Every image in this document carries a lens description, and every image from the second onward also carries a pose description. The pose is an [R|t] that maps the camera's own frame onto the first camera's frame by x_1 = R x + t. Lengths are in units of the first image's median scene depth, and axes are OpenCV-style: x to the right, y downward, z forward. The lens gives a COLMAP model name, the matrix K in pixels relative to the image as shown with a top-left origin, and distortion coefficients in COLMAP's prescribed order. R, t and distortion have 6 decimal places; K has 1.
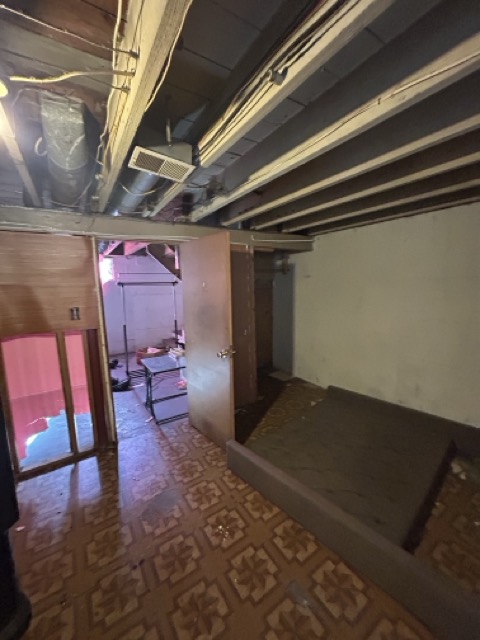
lens RADIAL K [[256.5, 0, 238.5], [0, 256.5, 318.0], [0, 0, 1]] dist [0.001538, 0.000320]
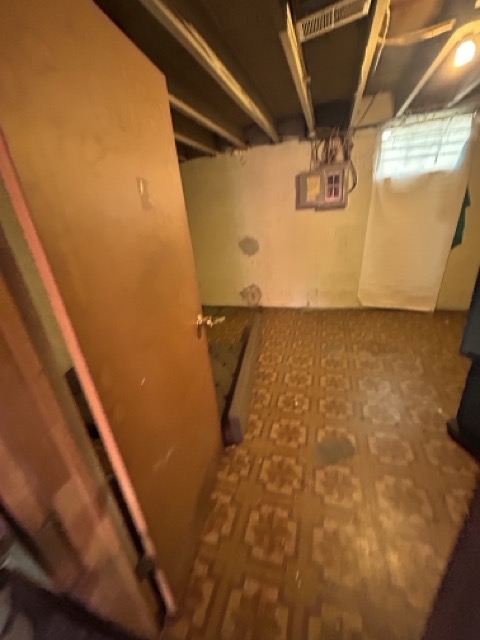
lens RADIAL K [[261.4, 0, 241.6], [0, 261.4, 319.5], [0, 0, 1]] dist [-0.000087, 0.000670]
pose [[-0.628811, -0.212775, 0.747879, -0.692974], [0.221950, 0.872697, 0.434901, -0.130148], [-0.745208, 0.439462, -0.501536, 1.507947]]
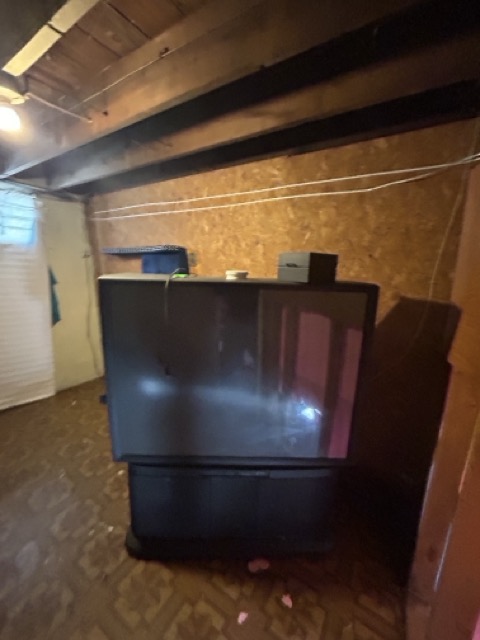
lens RADIAL K [[261.4, 0, 241.6], [0, 261.4, 319.5], [0, 0, 1]] dist [-0.000087, 0.000670]
pose [[-0.912864, 0.080533, -0.400242, -0.591487], [-0.067083, 0.937439, 0.341626, -0.140102], [0.402715, 0.338708, -0.850352, 1.219862]]
